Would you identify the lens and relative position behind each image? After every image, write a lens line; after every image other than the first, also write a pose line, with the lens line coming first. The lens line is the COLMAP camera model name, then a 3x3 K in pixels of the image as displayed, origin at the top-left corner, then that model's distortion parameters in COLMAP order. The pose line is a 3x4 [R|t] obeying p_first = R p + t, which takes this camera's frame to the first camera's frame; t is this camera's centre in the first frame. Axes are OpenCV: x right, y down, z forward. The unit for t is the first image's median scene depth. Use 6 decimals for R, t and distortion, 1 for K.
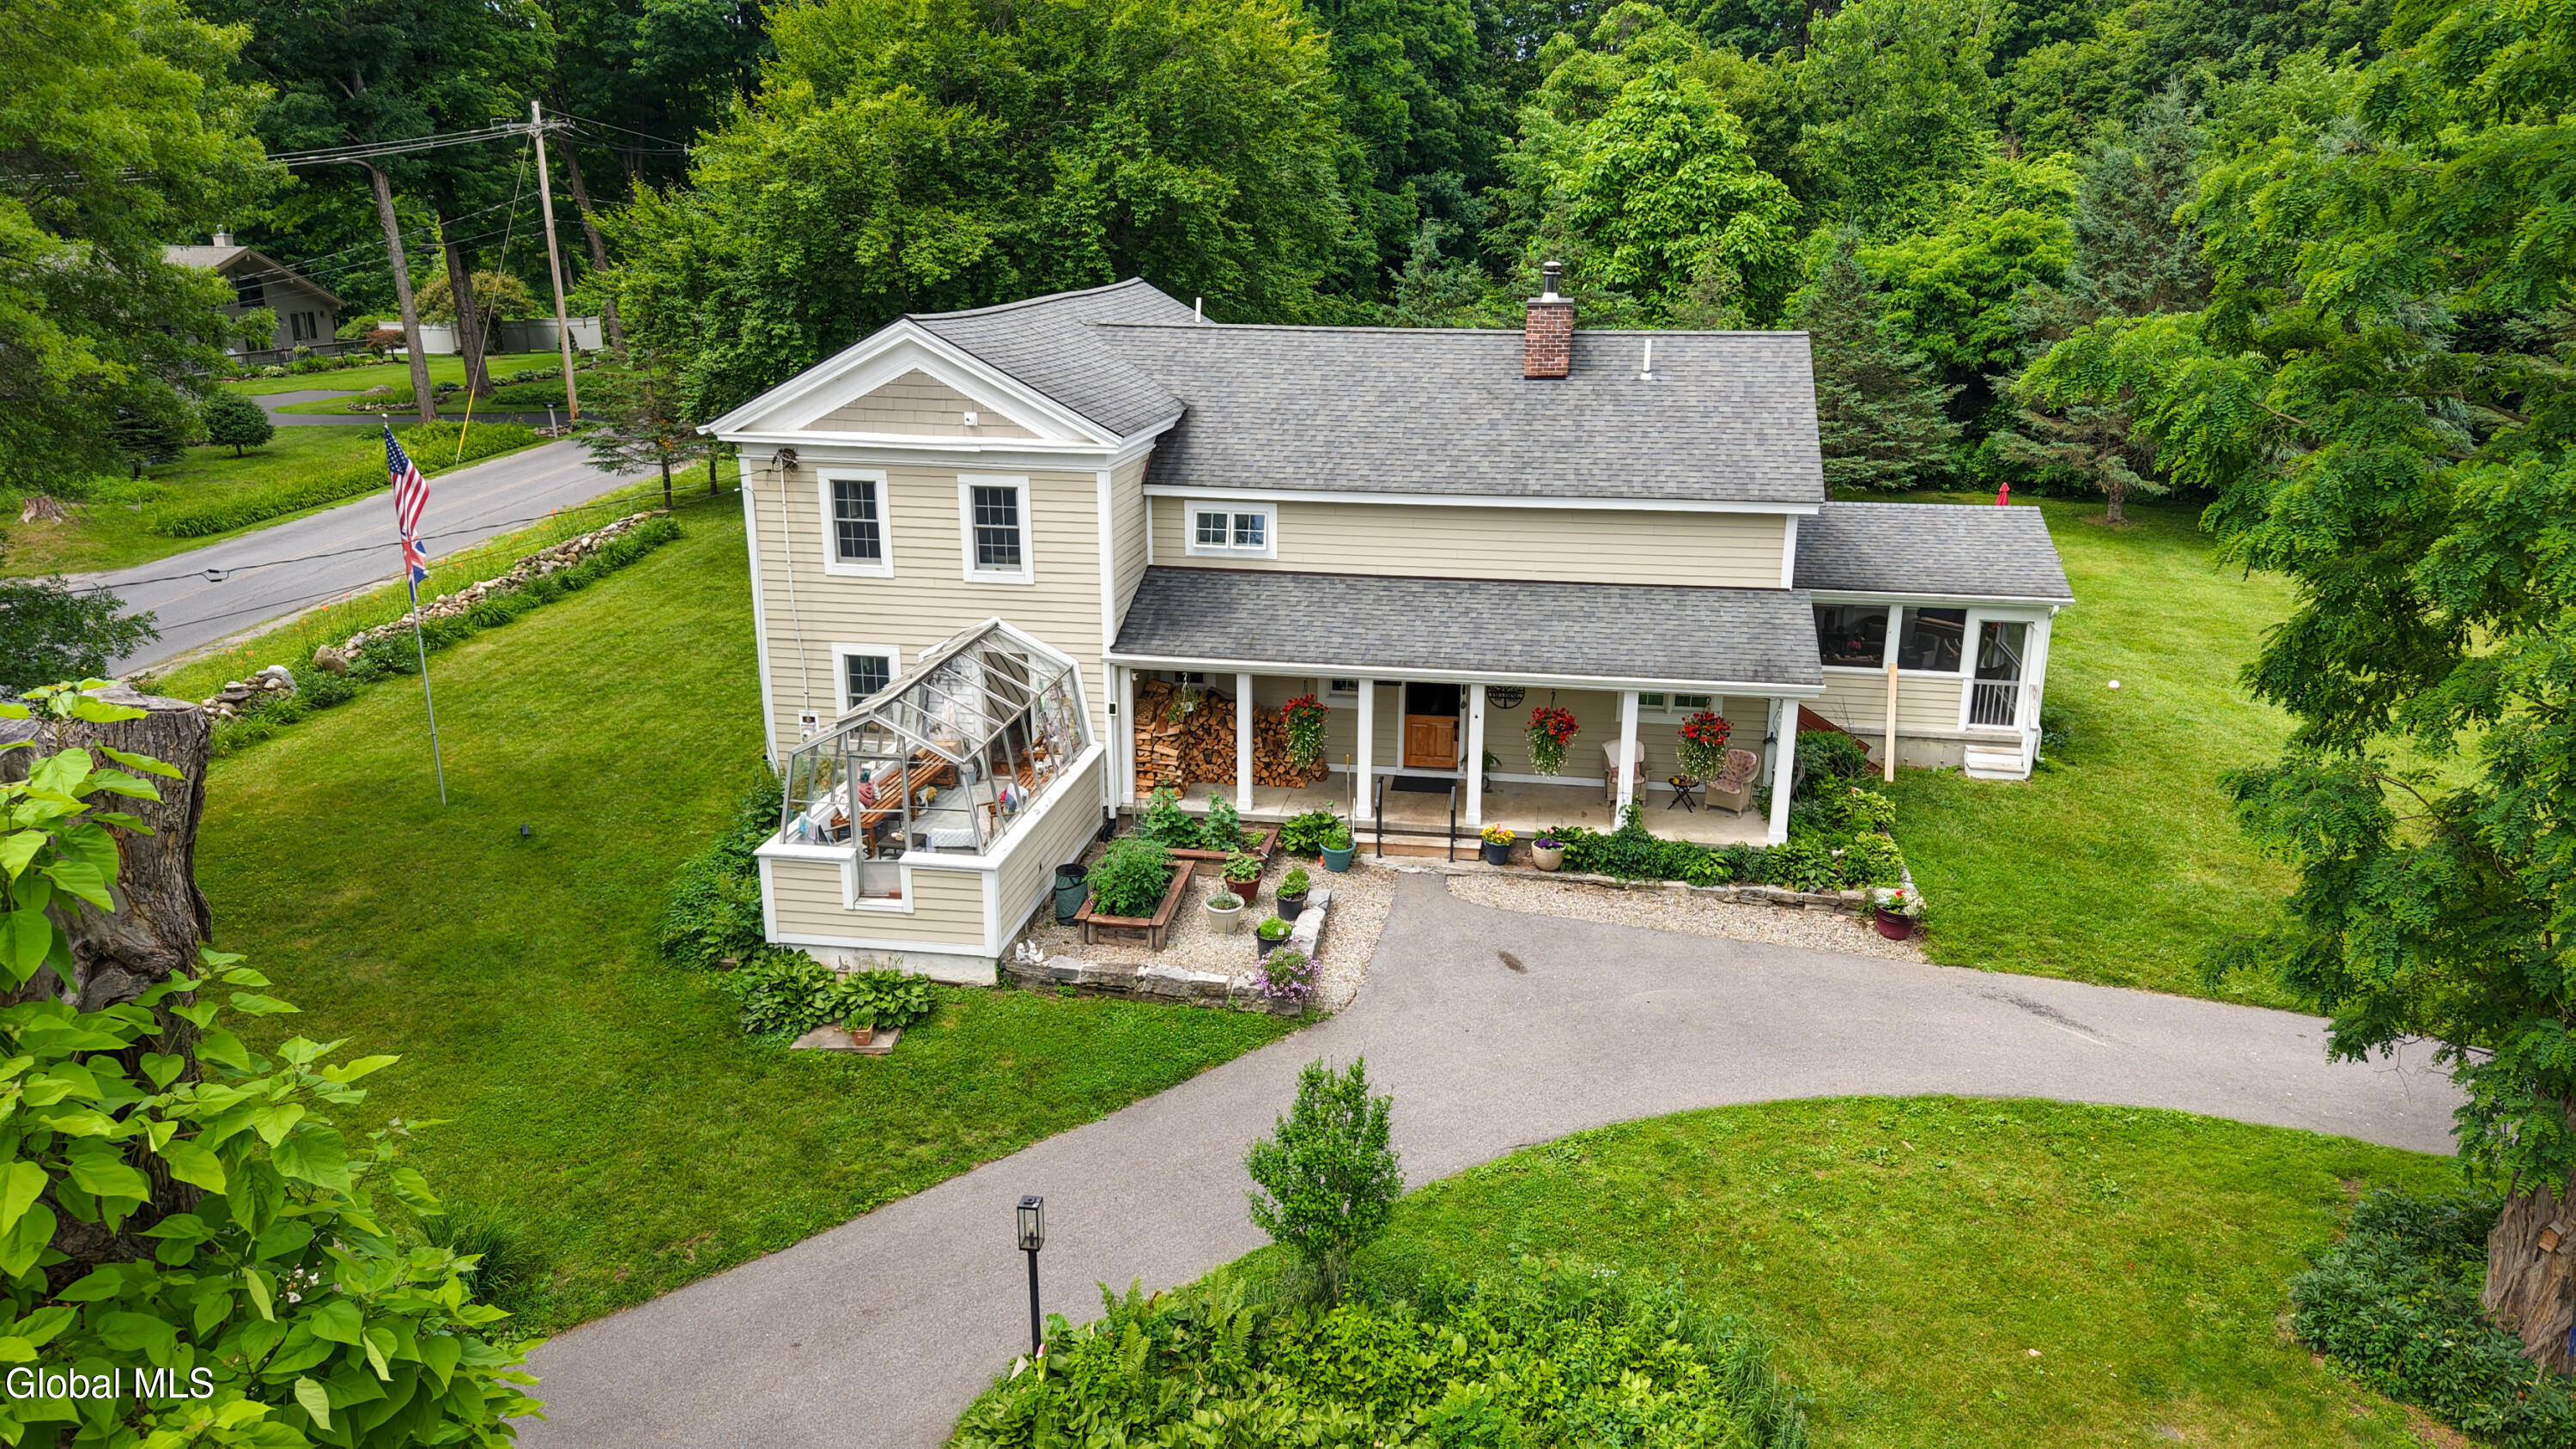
lens RADIAL K [[1733.5, 0, 1291.2], [0, 1733.5, 731.3], [0, 0, 1]] dist [-0.000991, -0.000968]
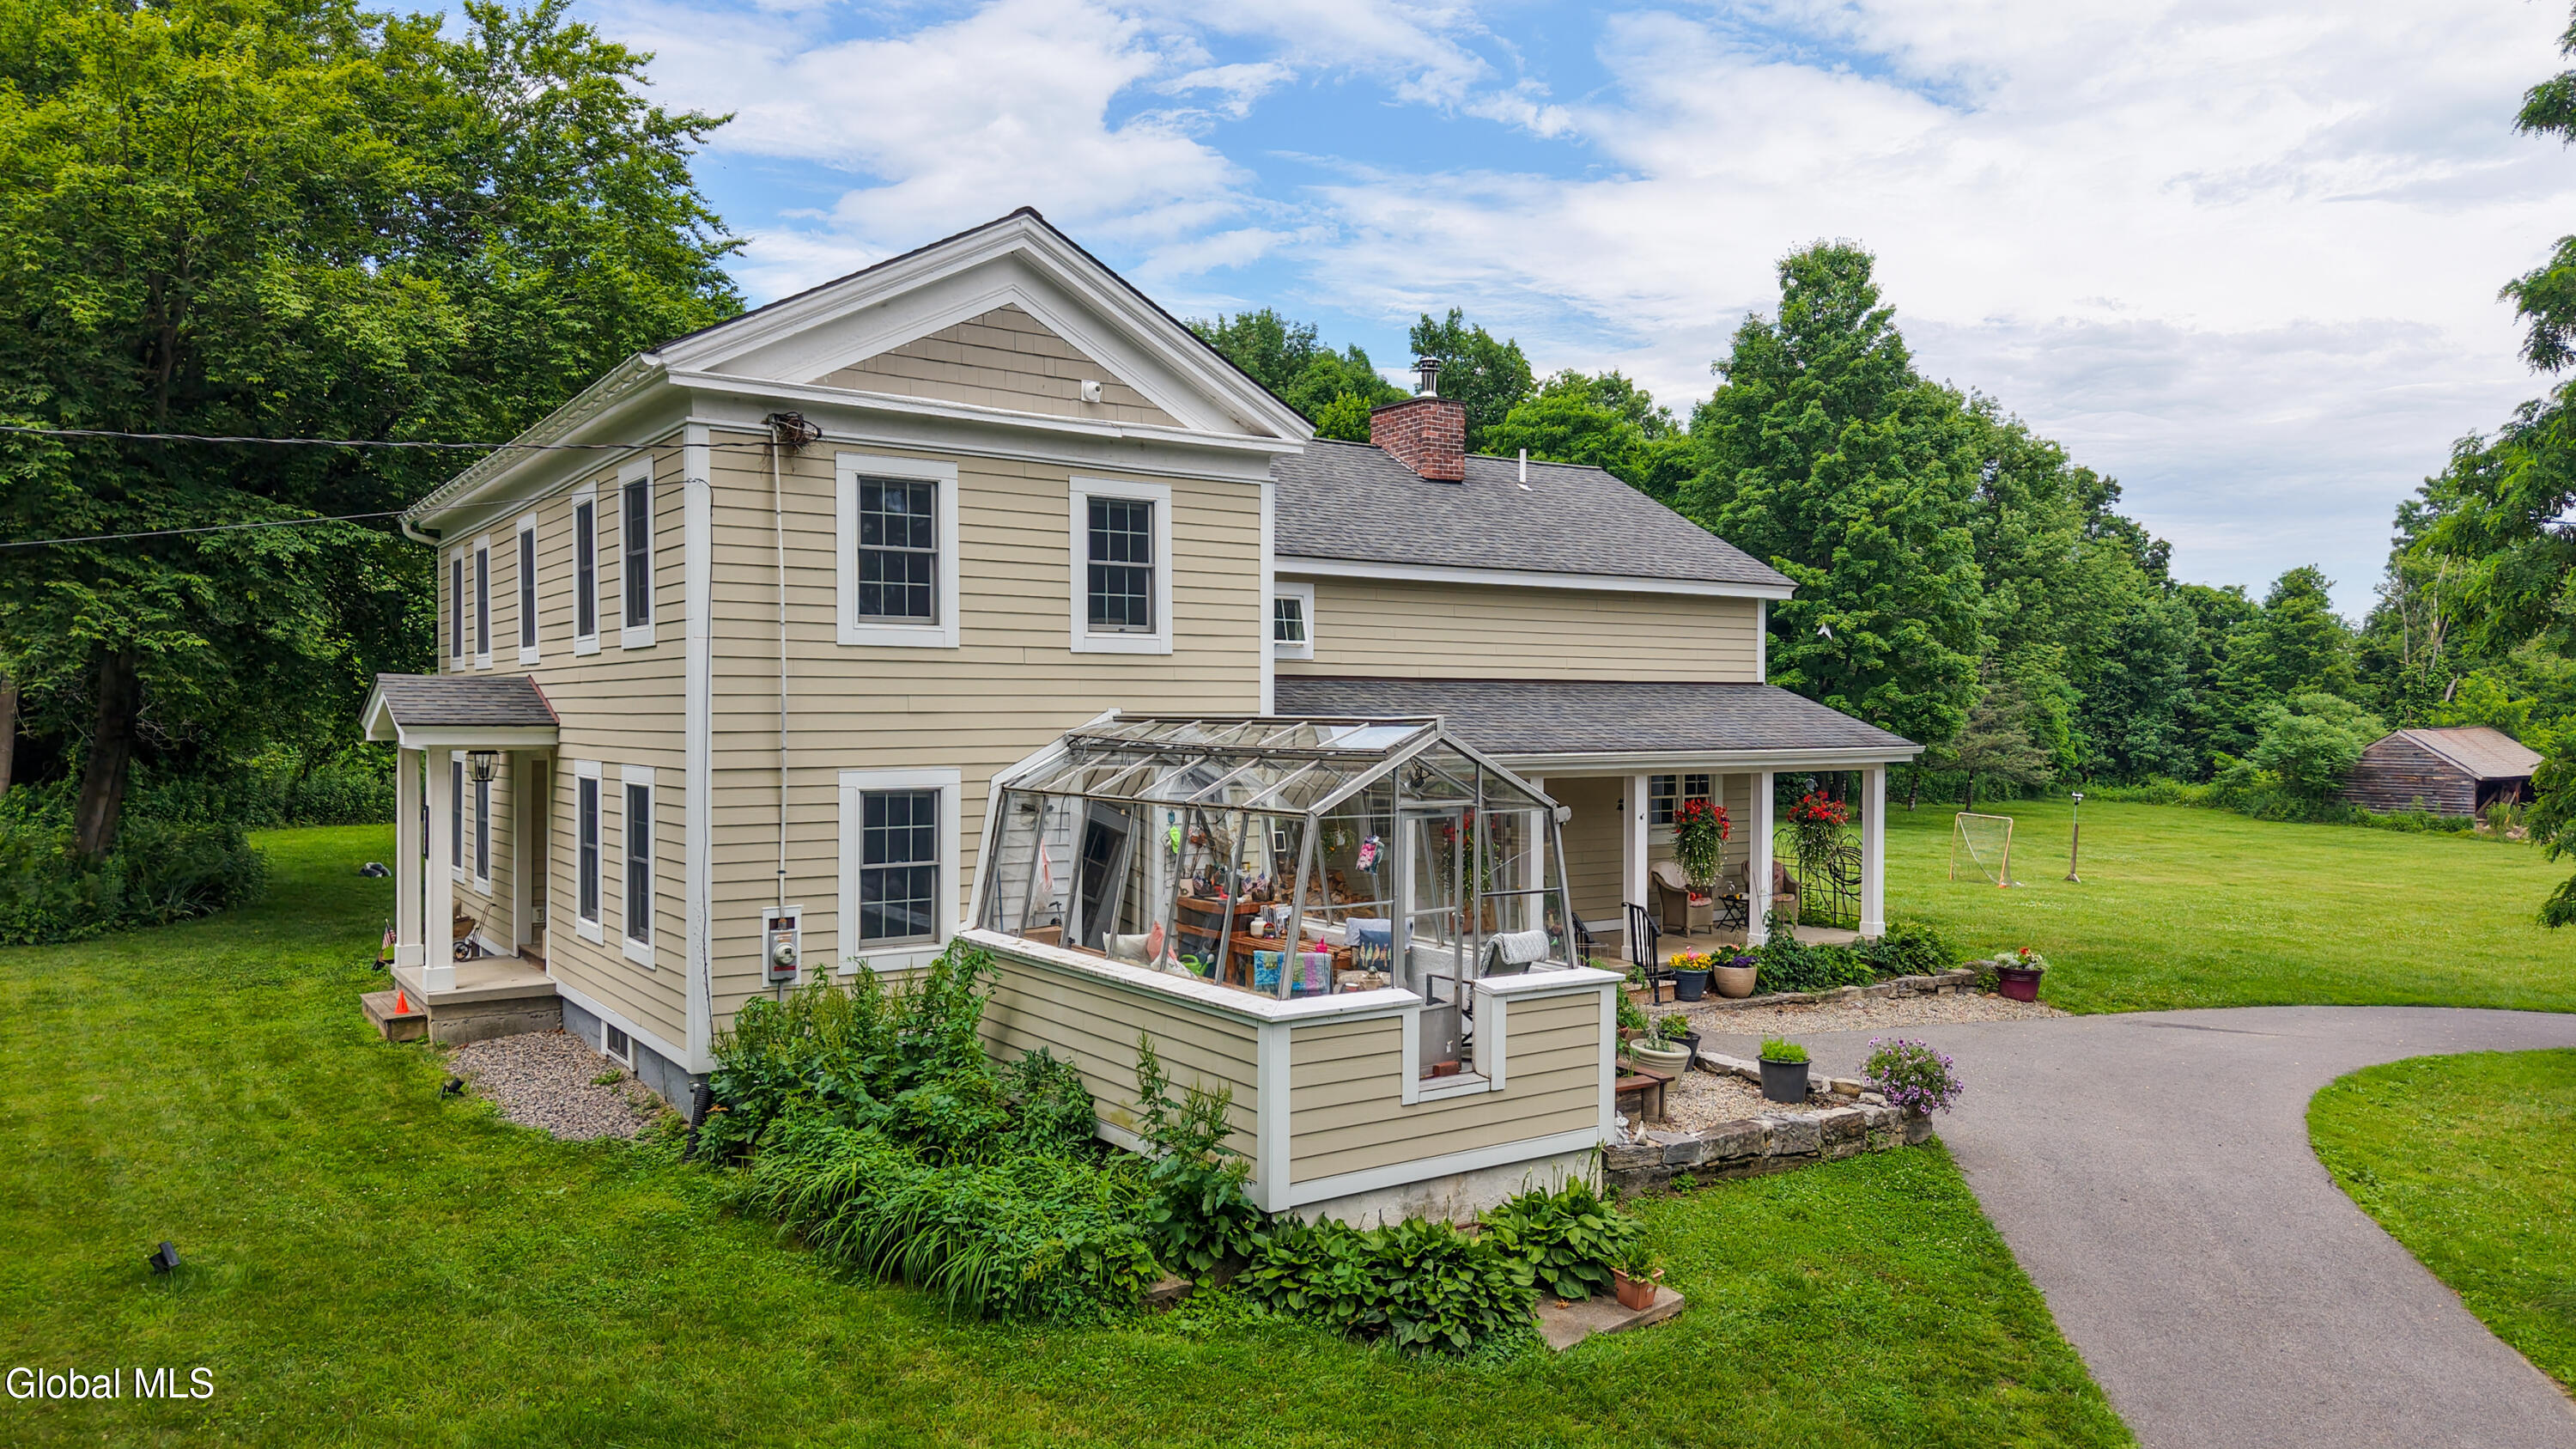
lens RADIAL K [[1733.5, 0, 1285.9], [0, 1733.5, 718.1], [0, 0, 1]] dist [-0.000991, -0.000968]
pose [[0.720148, -0.005806, 0.693796, -0.563946], [0.203510, 0.957749, -0.203225, 0.076334], [-0.663303, 0.287547, 0.690903, 0.539330]]
